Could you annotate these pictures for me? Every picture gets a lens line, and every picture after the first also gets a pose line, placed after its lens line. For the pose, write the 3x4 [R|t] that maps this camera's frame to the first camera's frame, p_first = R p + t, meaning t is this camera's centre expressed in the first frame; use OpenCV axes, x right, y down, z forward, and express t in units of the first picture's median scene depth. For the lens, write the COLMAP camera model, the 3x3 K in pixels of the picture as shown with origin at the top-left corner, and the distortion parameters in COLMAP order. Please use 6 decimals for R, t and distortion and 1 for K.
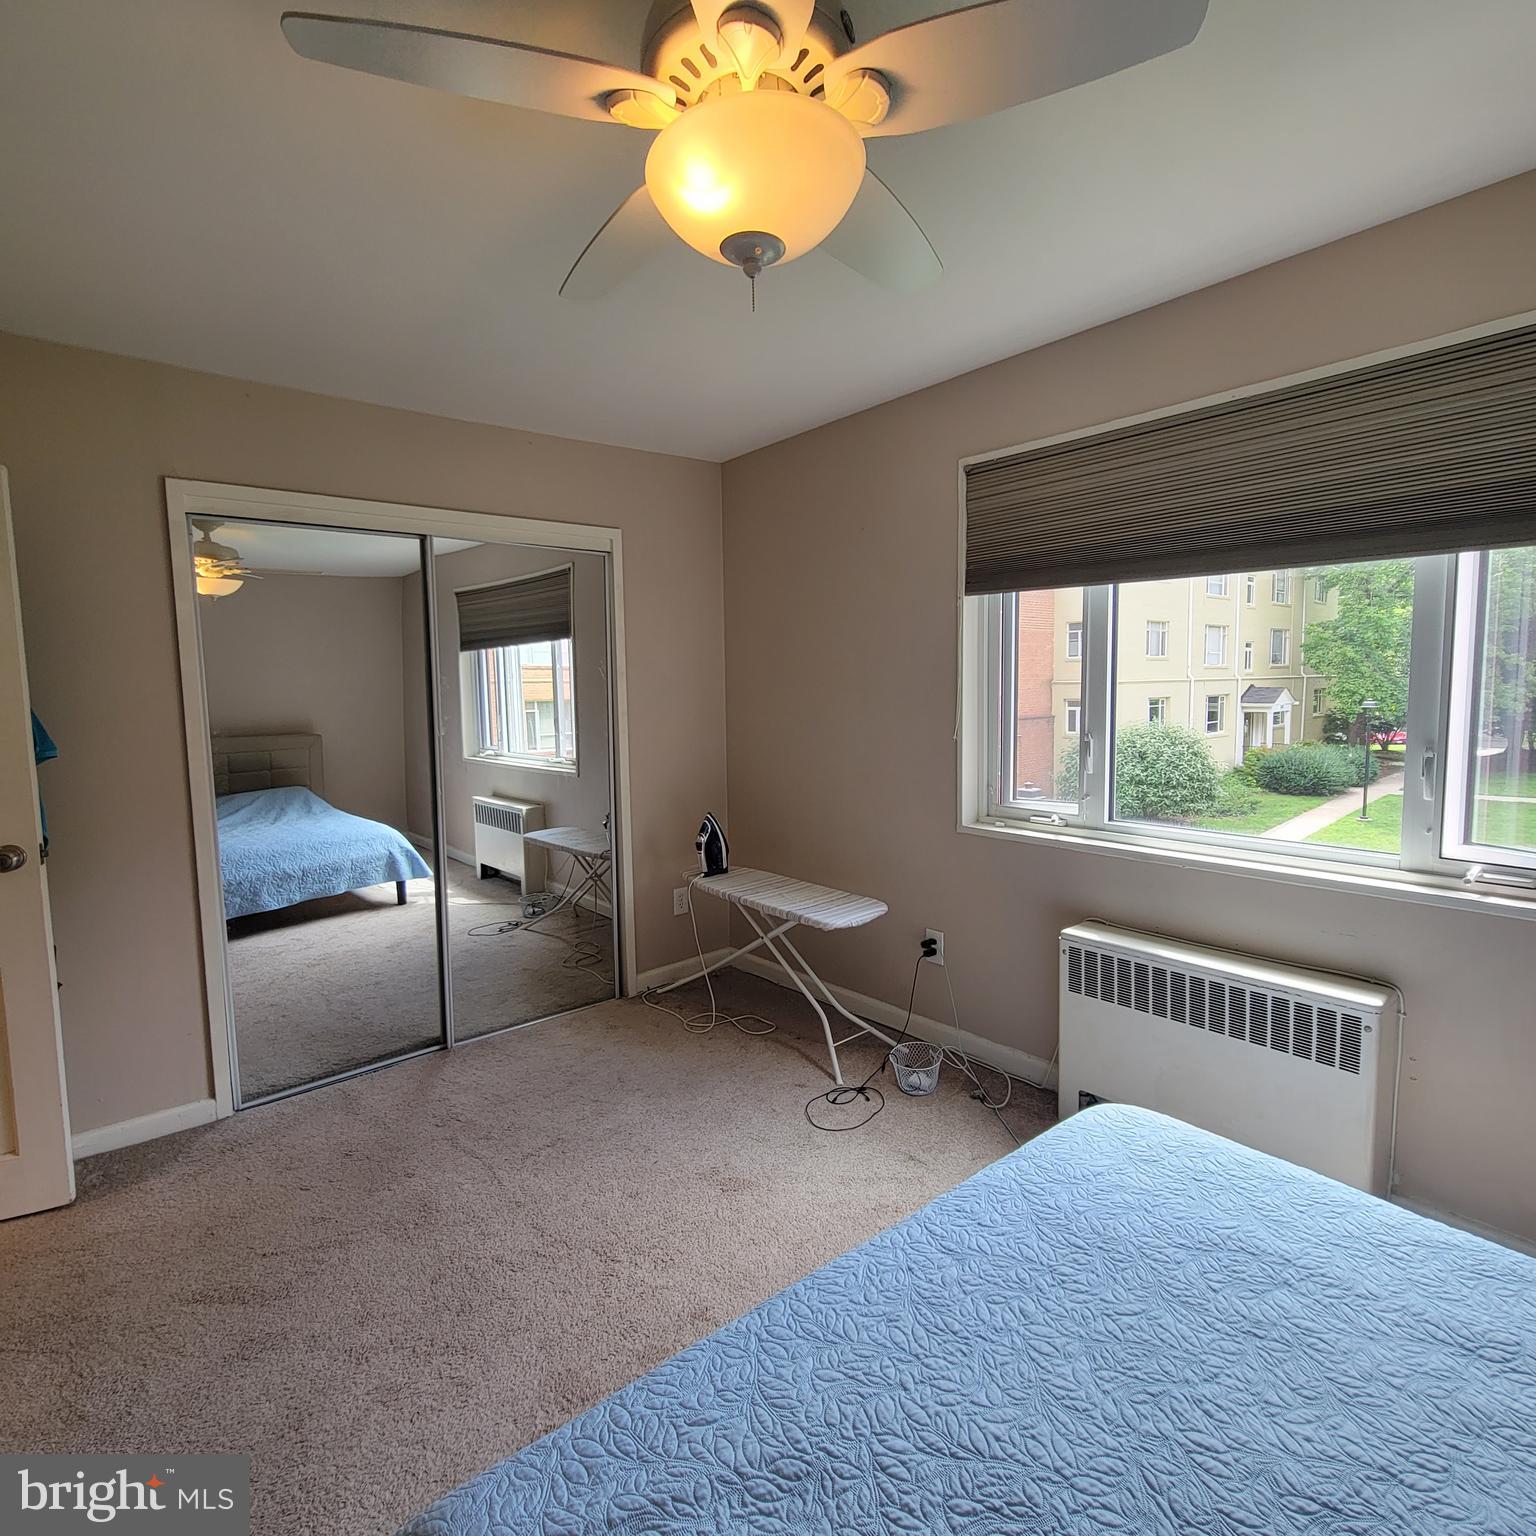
lens RADIAL K [[838.6, 0, 761.9], [0, 838.6, 764.3], [0, 0, 1]] dist [0.004222, -0.003987]
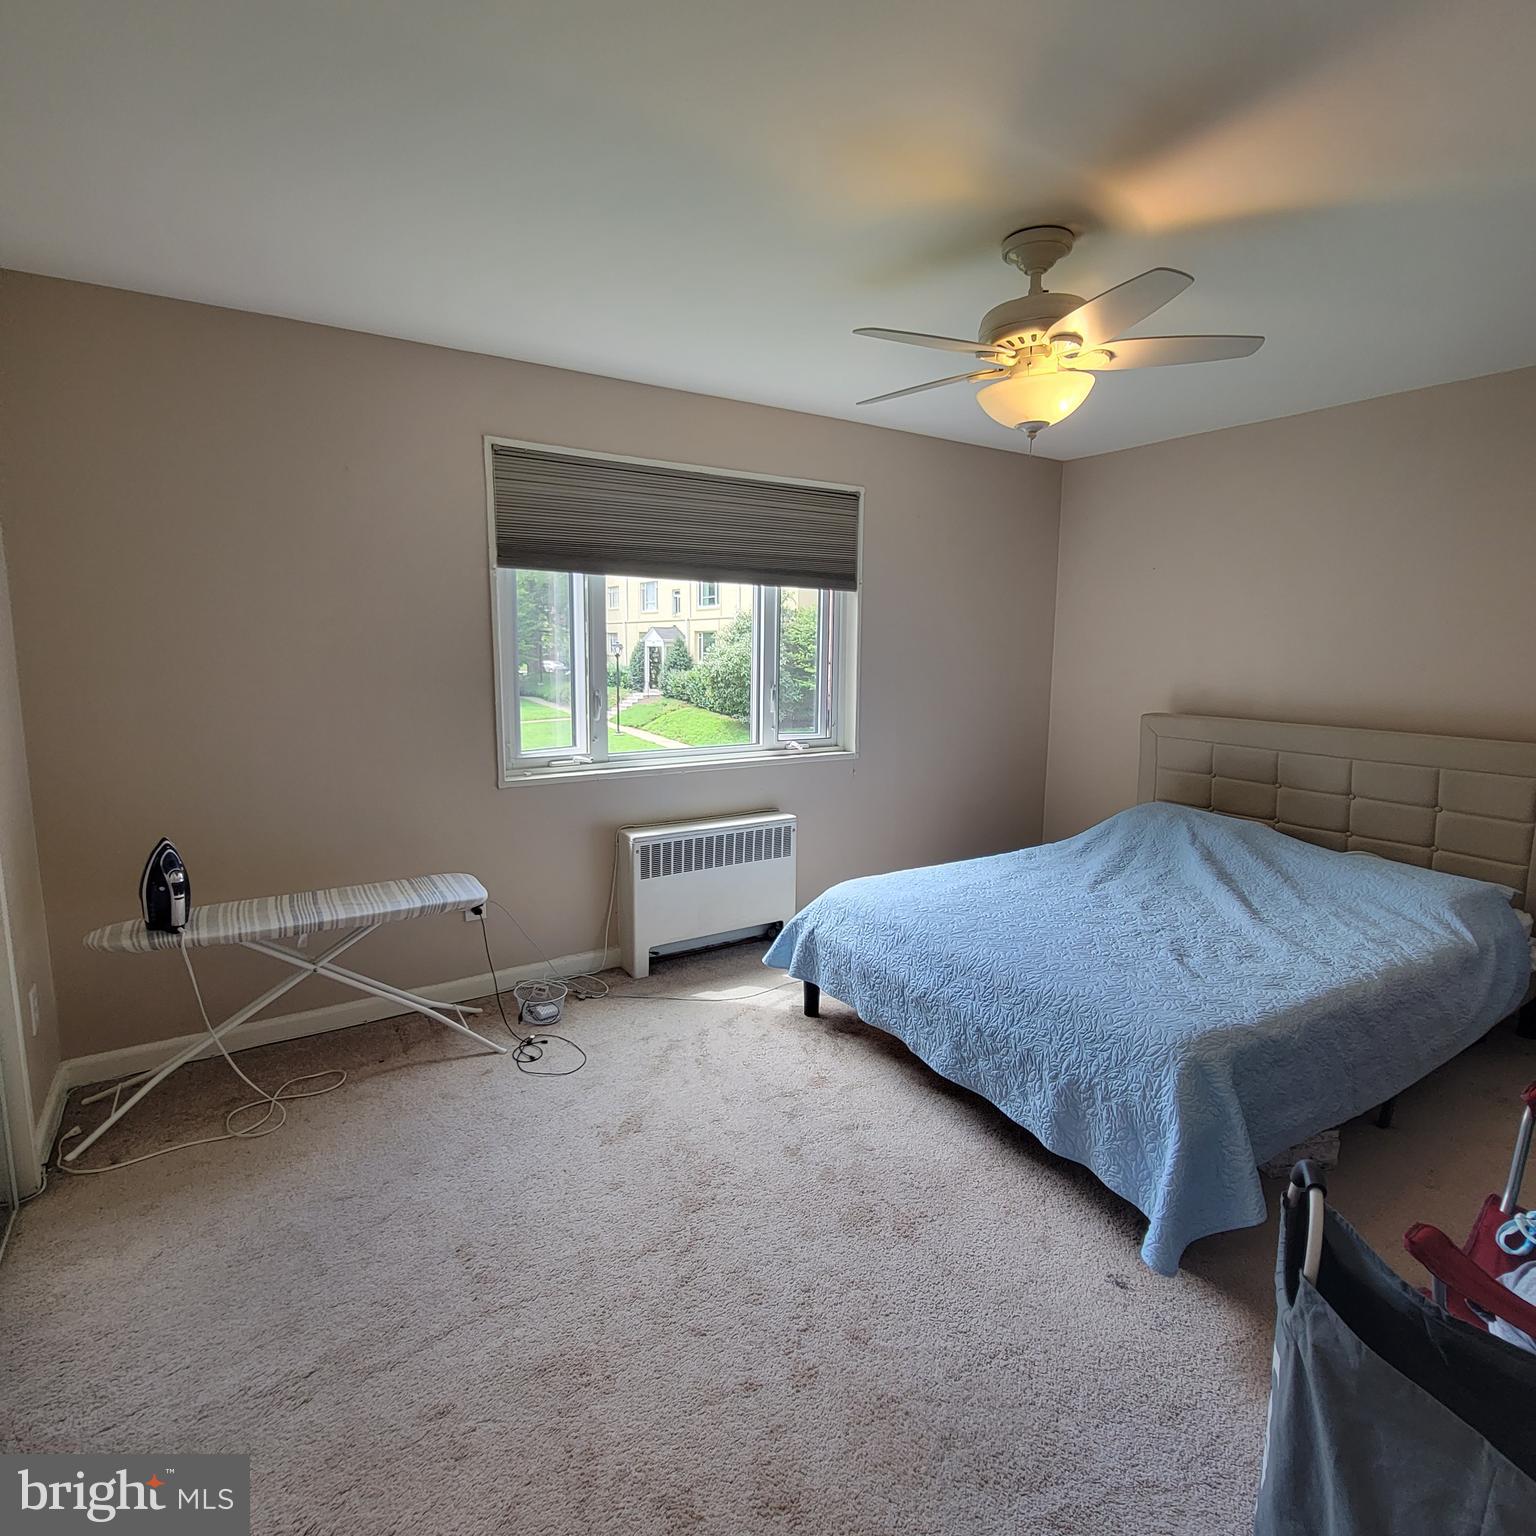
lens RADIAL K [[838.6, 0, 763.5], [0, 838.6, 767.7], [0, 0, 1]] dist [0.004222, -0.003987]
pose [[0.122855, -0.122629, 0.984819, -0.888415], [0.088261, 0.989754, 0.112233, -0.040509], [-0.988492, 0.073133, 0.132420, 0.593726]]
